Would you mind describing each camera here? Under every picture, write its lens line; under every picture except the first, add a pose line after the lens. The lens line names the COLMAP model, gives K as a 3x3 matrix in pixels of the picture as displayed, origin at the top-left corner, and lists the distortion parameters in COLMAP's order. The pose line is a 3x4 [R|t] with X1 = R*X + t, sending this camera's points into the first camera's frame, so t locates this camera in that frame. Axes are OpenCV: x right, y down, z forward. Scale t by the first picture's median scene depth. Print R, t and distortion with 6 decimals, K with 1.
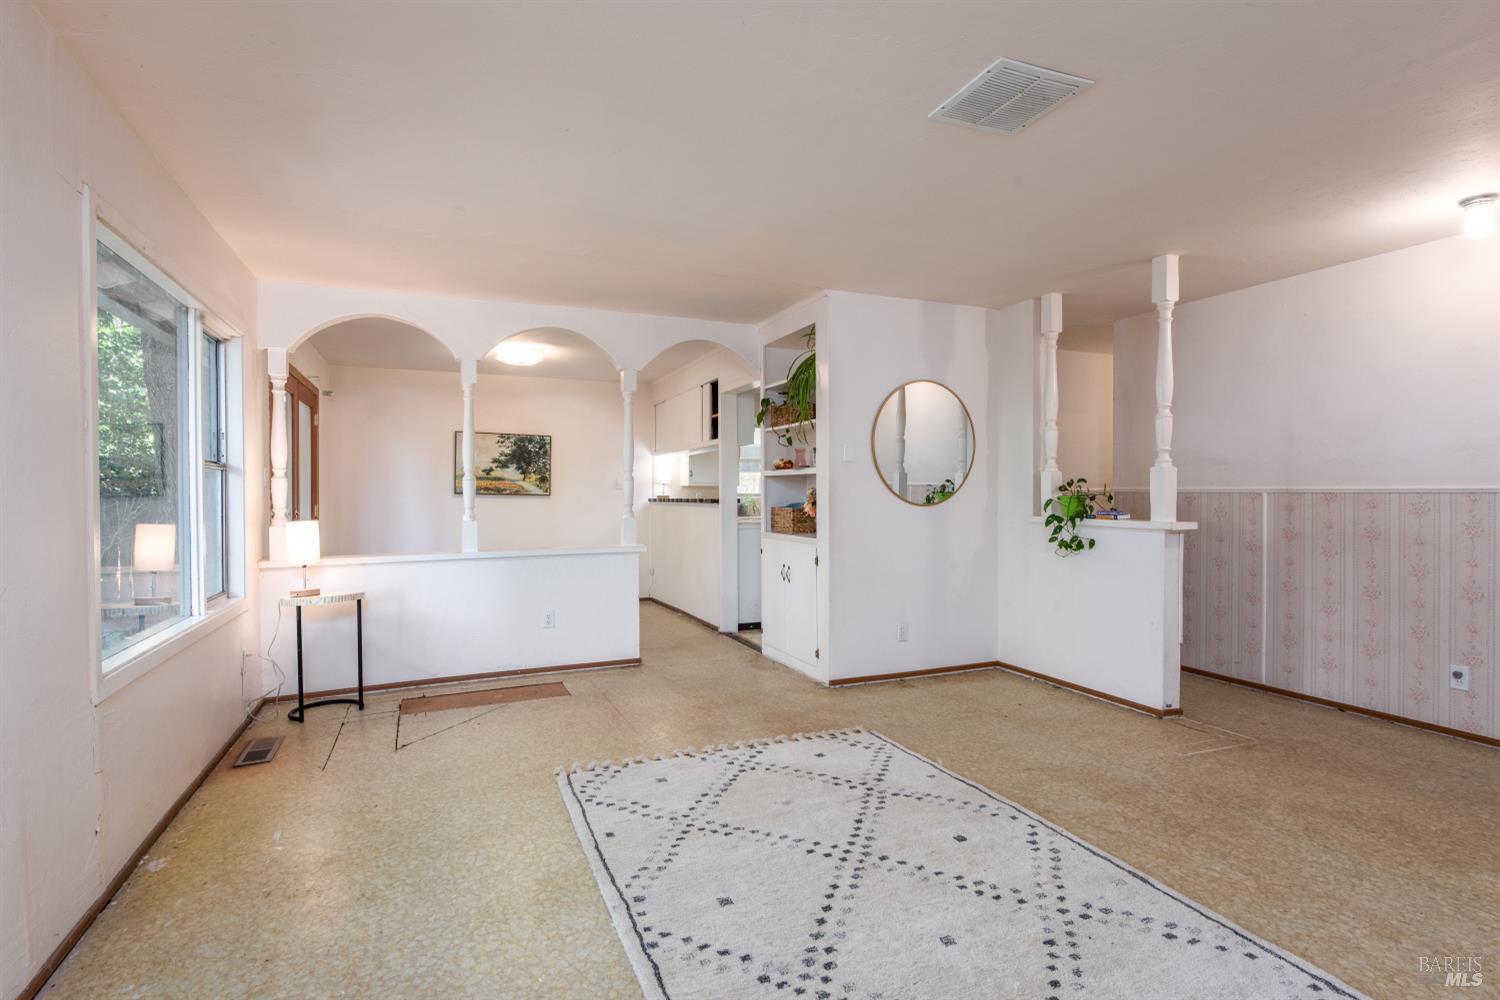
lens RADIAL K [[736.7, 0, 750.0], [0, 736.7, 500.0], [0, 0, 1]] dist [0.000245, 0.000021]
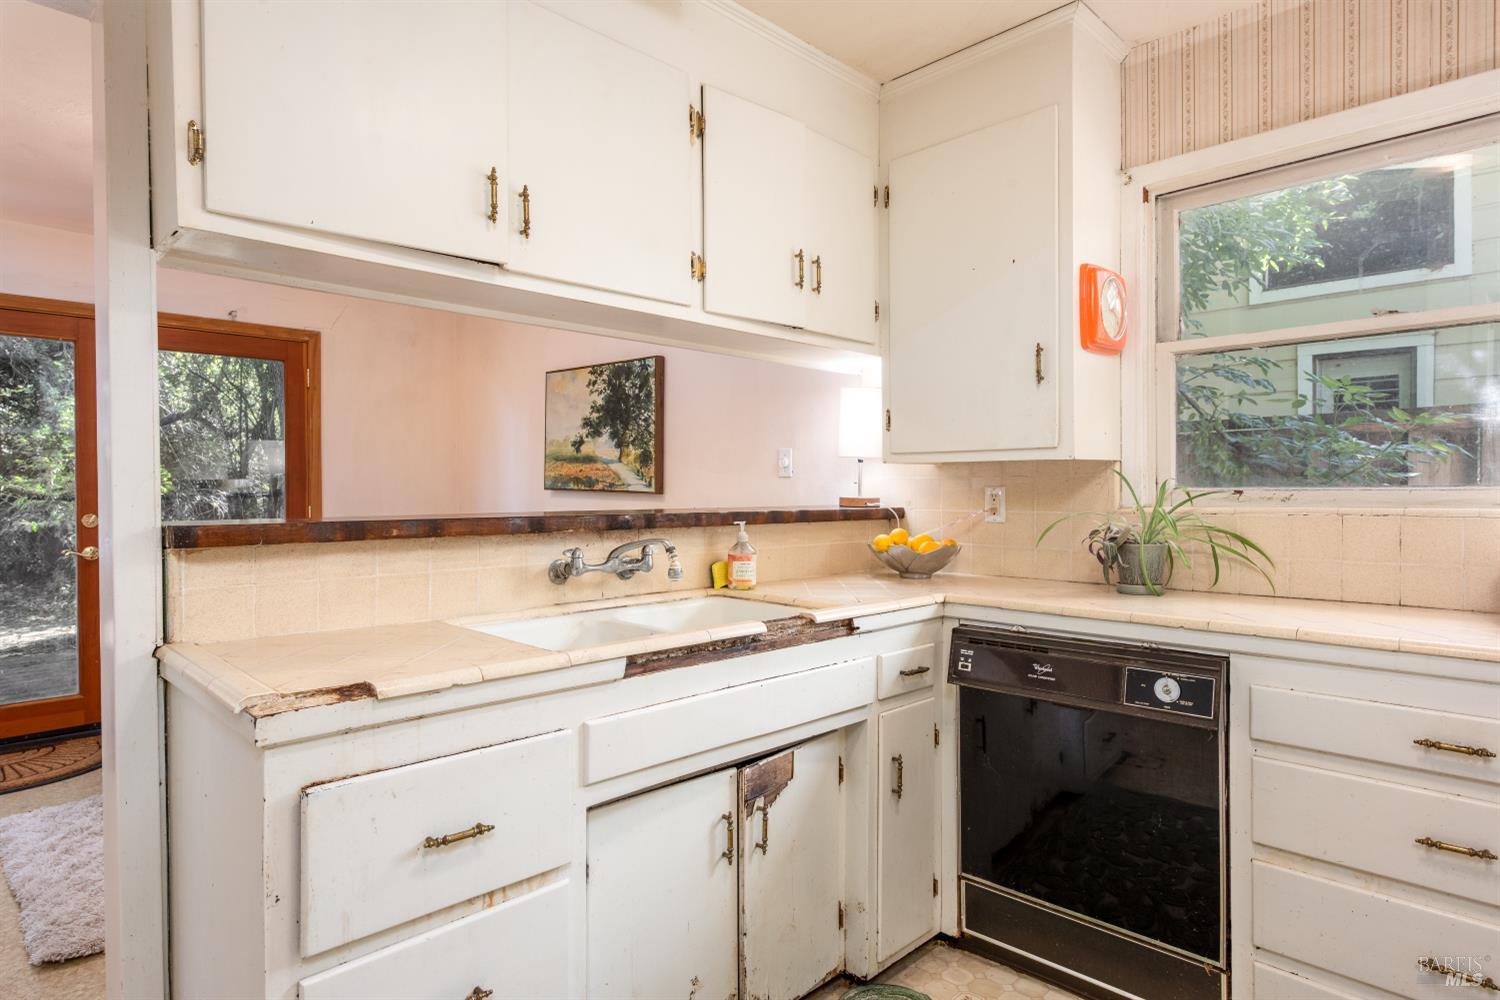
lens RADIAL K [[833.2, 0, 744.1], [0, 833.2, 498.2], [0, 0, 1]] dist [0.003859, -0.000354]
pose [[0.359998, 0.013026, -0.932862, 0.309039], [-0.007872, 0.999909, 0.010925, -0.014567], [0.932920, 0.003410, 0.360068, 1.325834]]
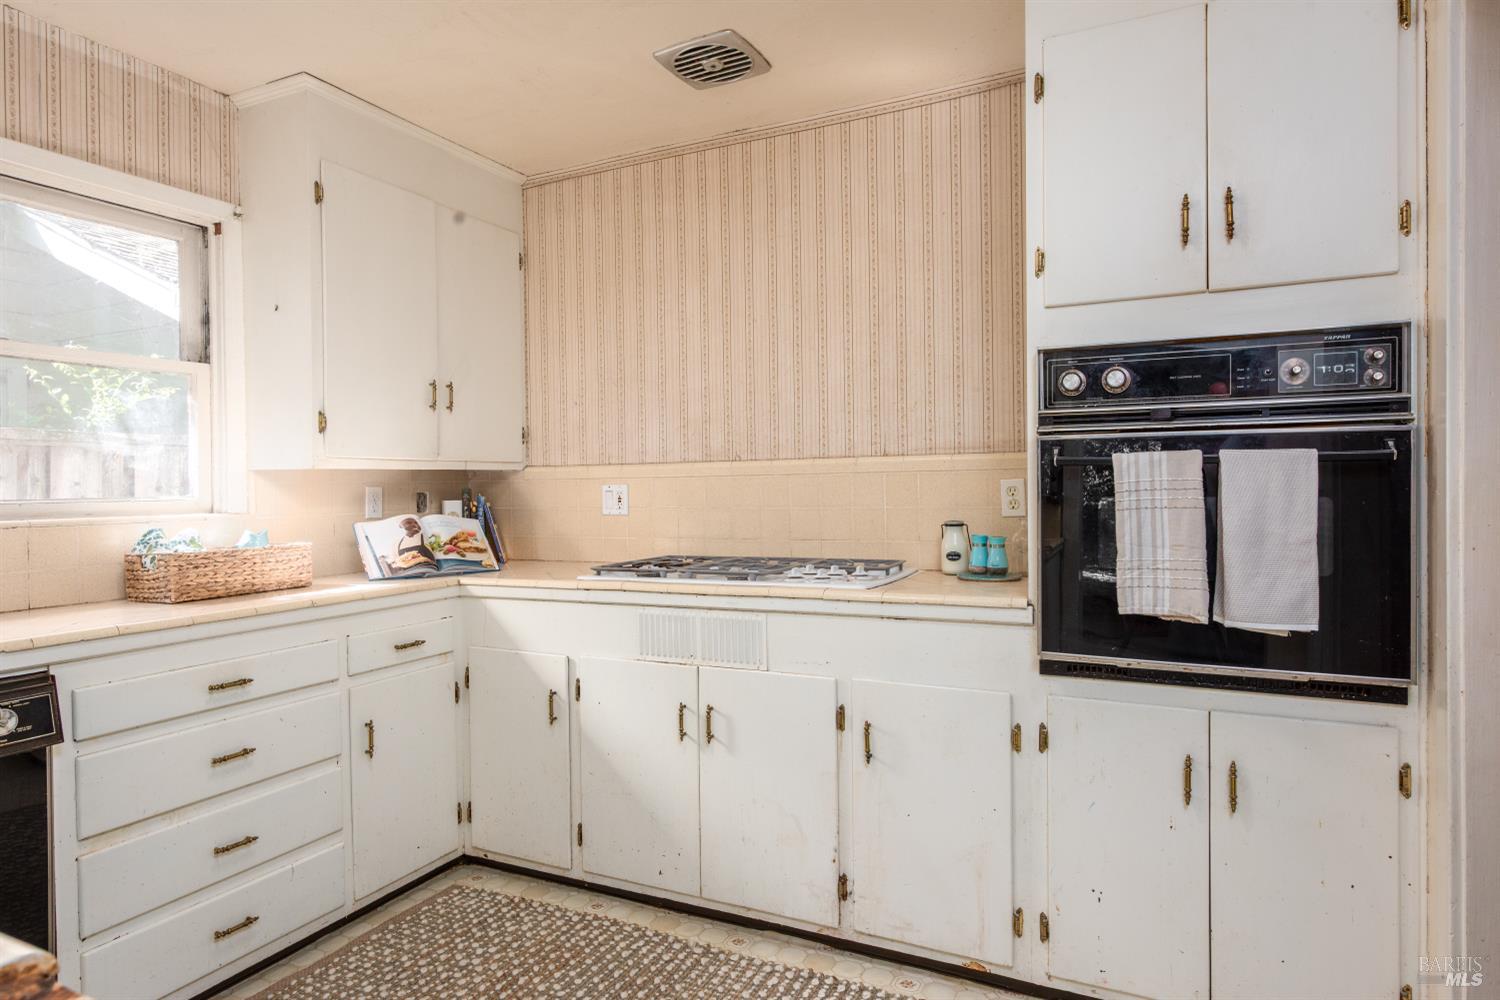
lens RADIAL K [[848.3, 0, 755.3], [0, 848.3, 497.4], [0, 0, 1]] dist [-0.002445, -0.000326]
pose [[0.763713, -0.013986, 0.645405, 0.071901], [0.018134, 0.999836, 0.000209, -0.012995], [-0.645302, 0.011544, 0.763841, 1.188804]]
